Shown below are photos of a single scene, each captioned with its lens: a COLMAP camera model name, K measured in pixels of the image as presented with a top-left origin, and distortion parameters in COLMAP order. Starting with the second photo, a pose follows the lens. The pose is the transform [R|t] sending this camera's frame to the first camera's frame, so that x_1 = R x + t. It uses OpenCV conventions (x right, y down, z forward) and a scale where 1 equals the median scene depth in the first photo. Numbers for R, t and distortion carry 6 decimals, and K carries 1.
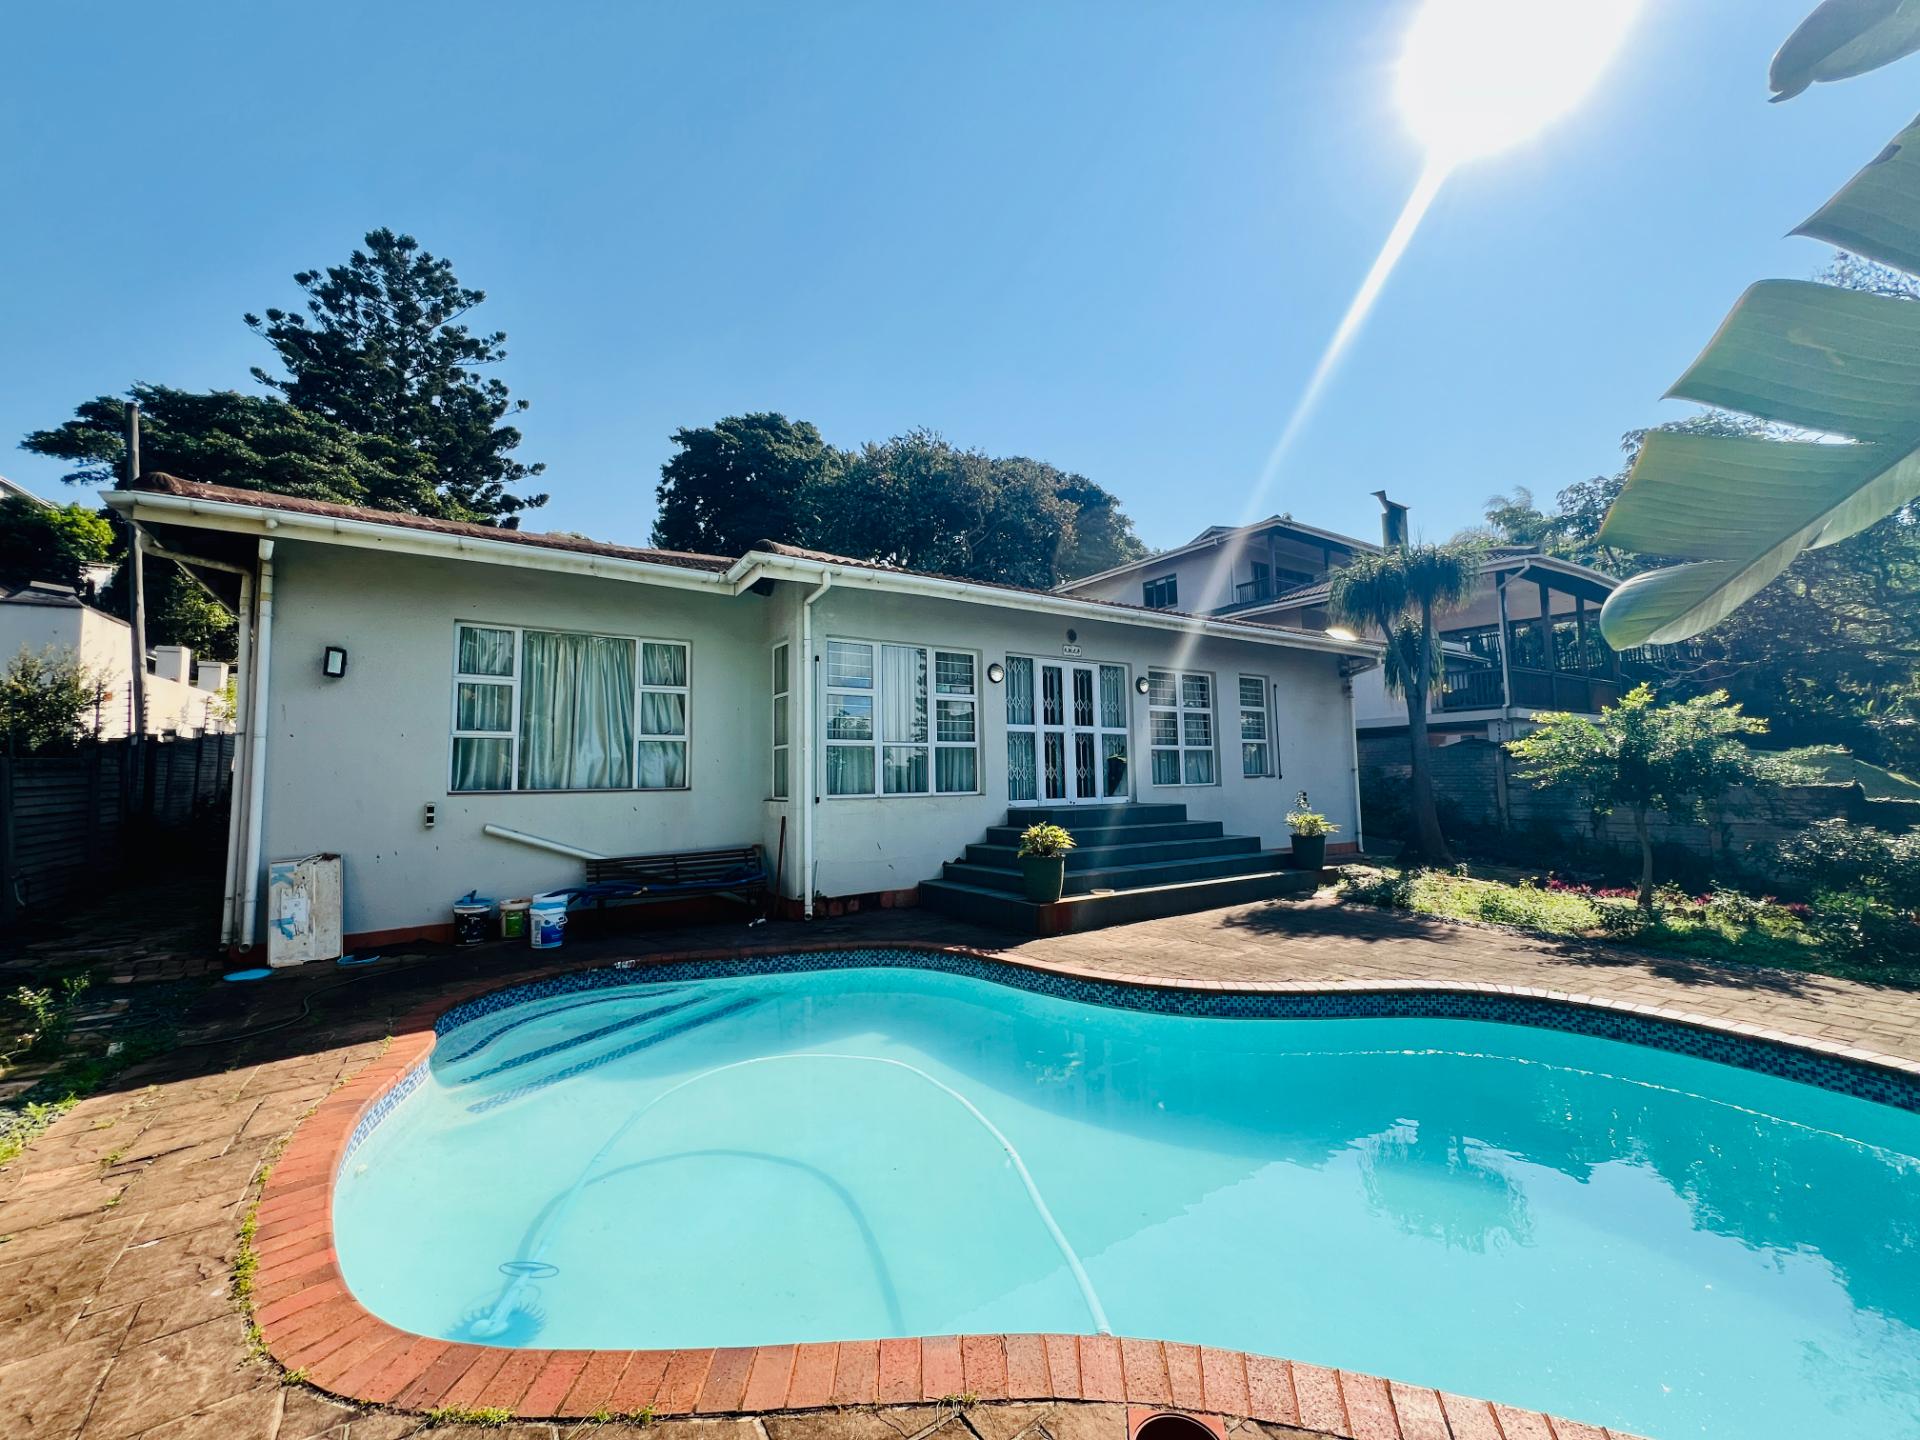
lens RADIAL K [[763.8, 0, 957.2], [0, 763.8, 718.9], [0, 0, 1]] dist [-0.003792, 0.000429]
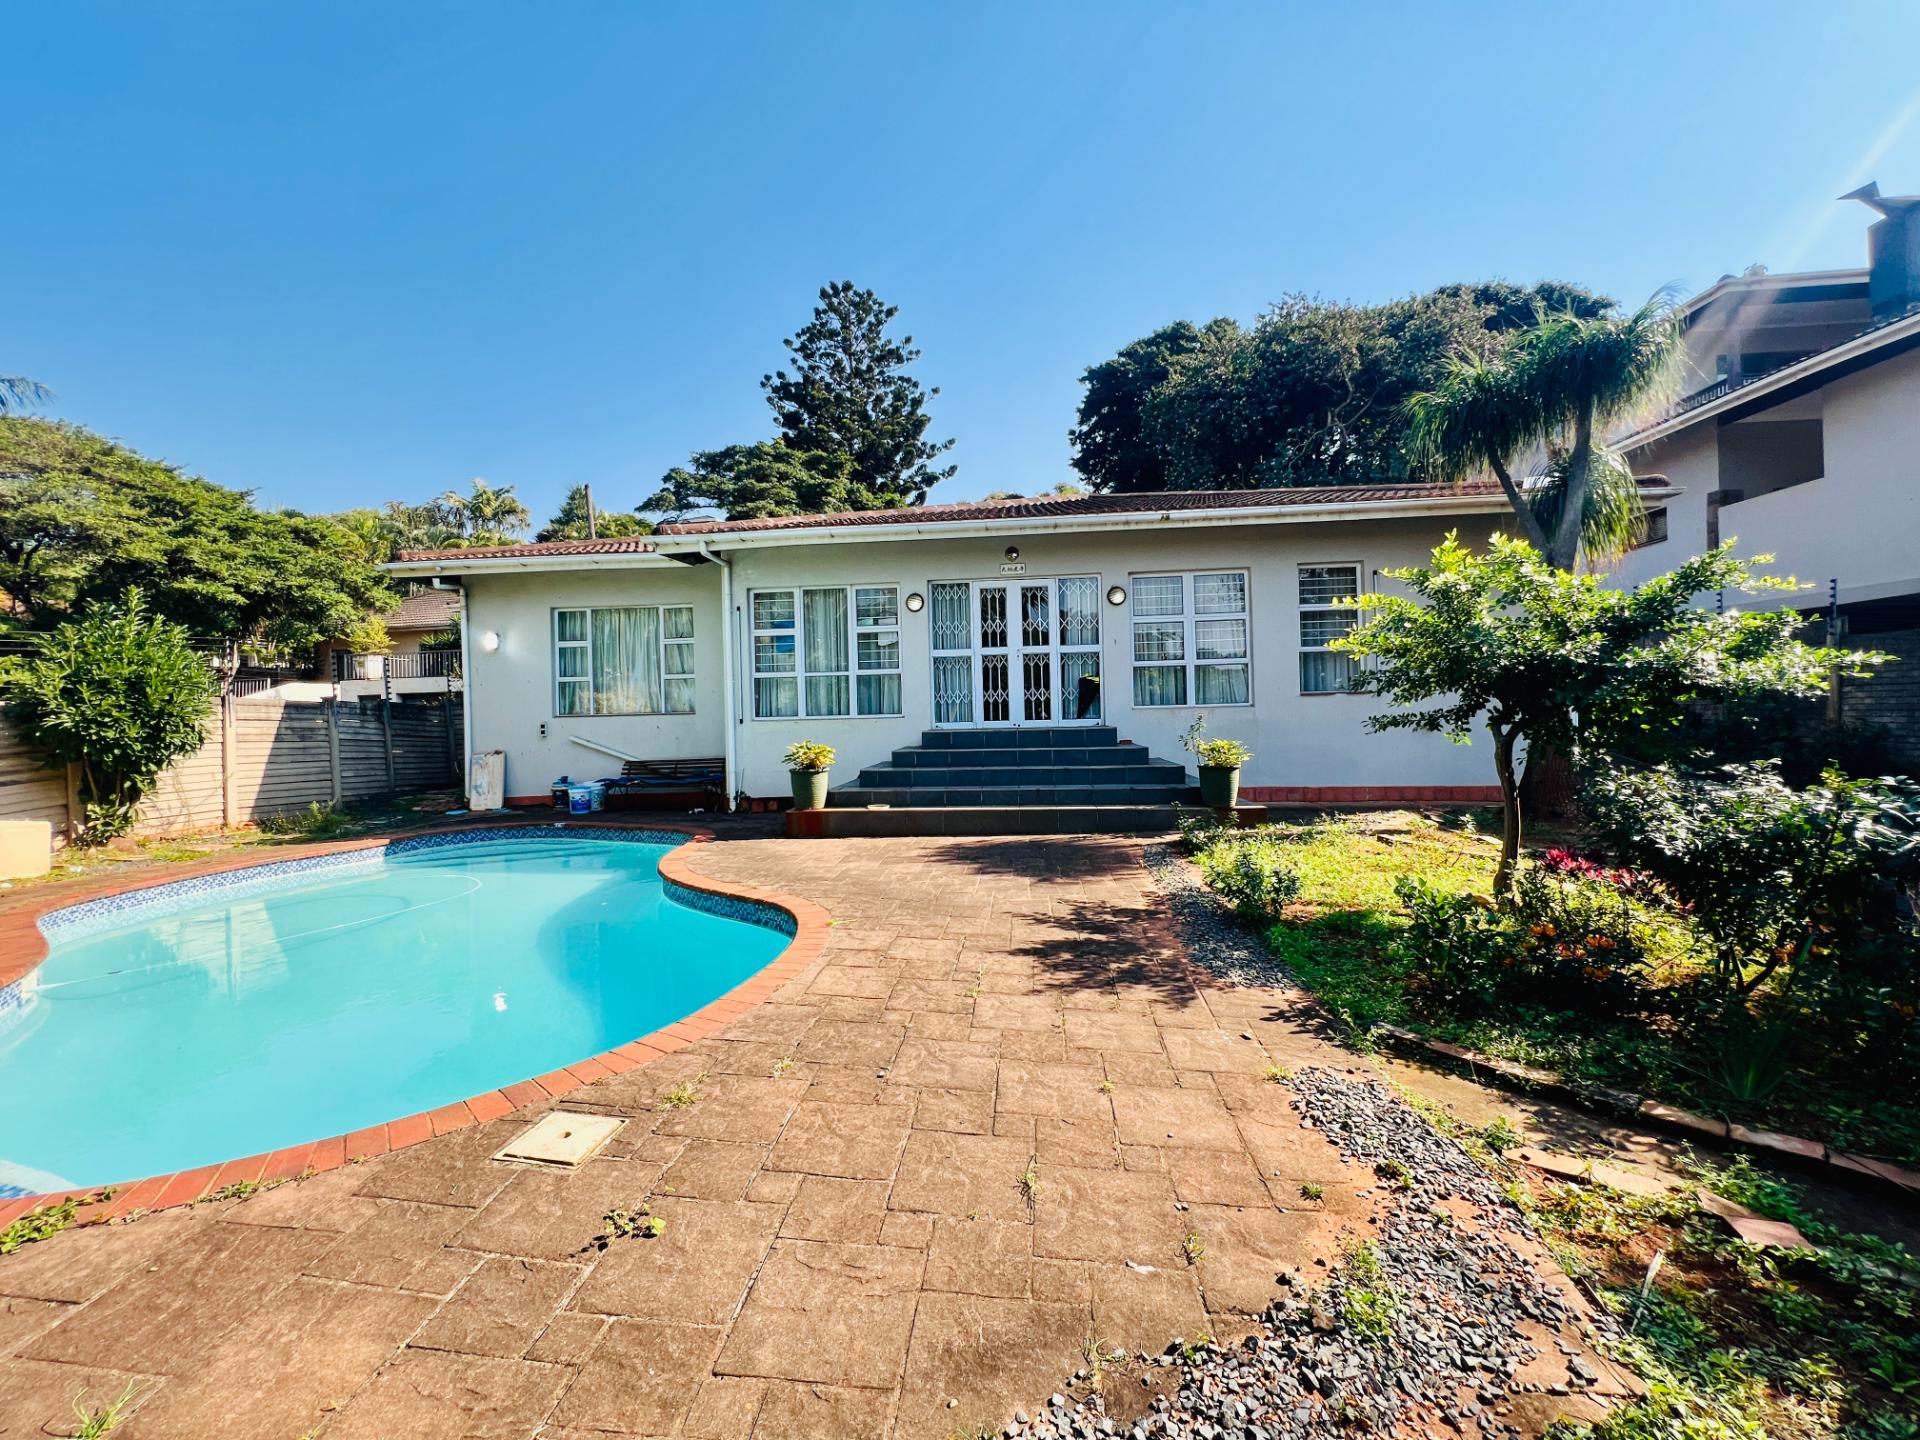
lens RADIAL K [[763.8, 0, 957.2], [0, 763.8, 718.9], [0, 0, 1]] dist [-0.003792, 0.000429]
pose [[0.781493, -0.000678, -0.623914, 0.838313], [0.061083, 0.995278, 0.075430, 0.027092], [0.620917, -0.097058, 0.777844, 0.222761]]
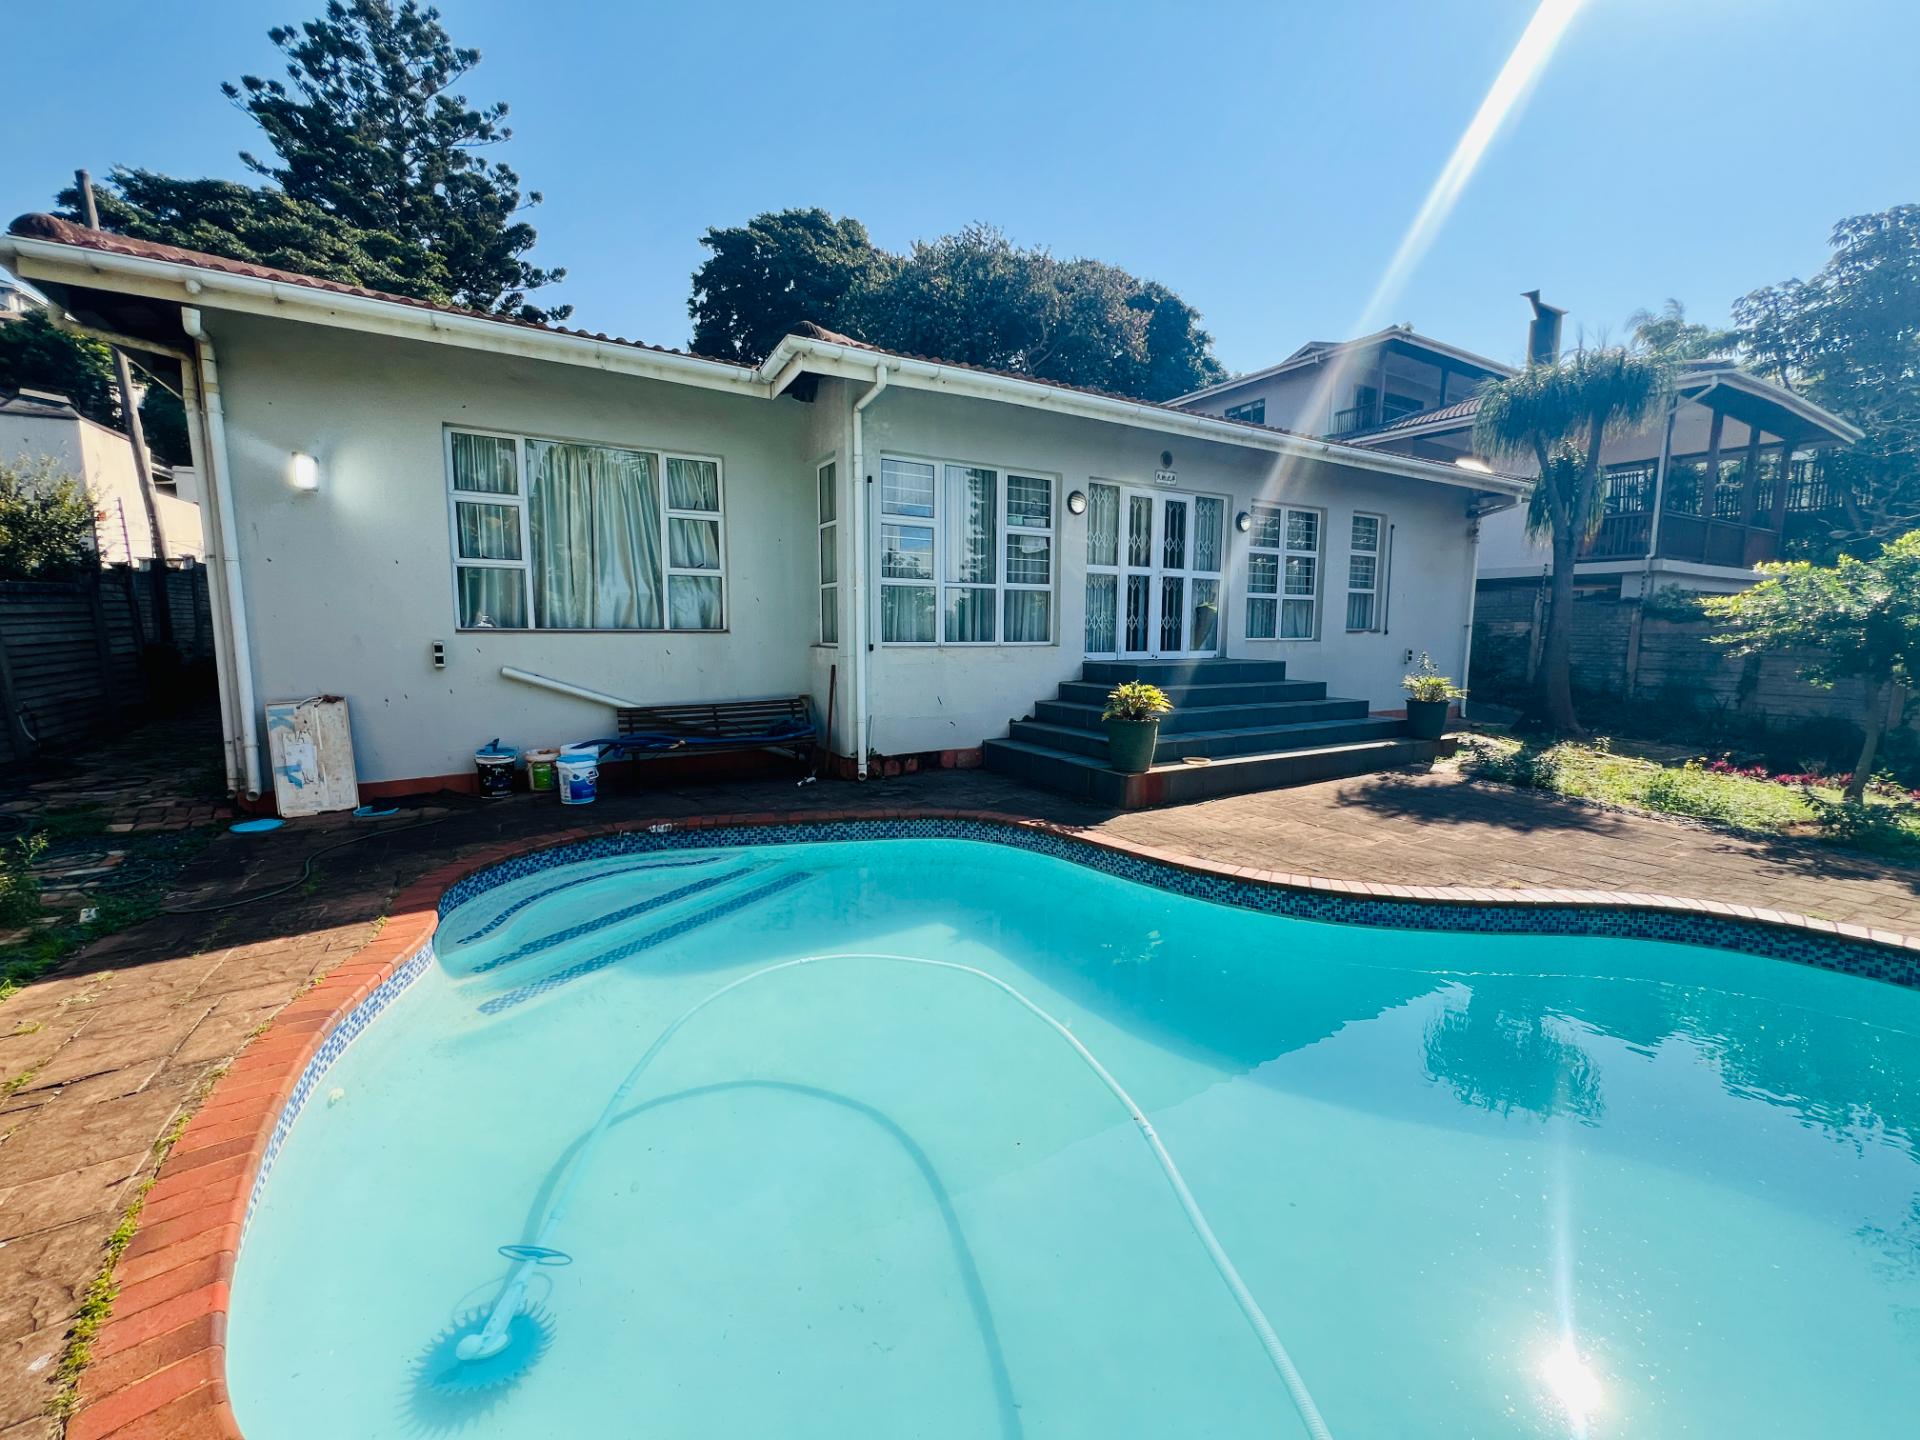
lens RADIAL K [[763.8, 0, 957.2], [0, 763.8, 718.9], [0, 0, 1]] dist [-0.003792, 0.000429]
pose [[0.998102, 0.029253, -0.054182, -0.032687], [-0.017849, 0.979613, 0.200097, 0.009029], [0.058931, -0.198751, 0.978277, 0.124855]]
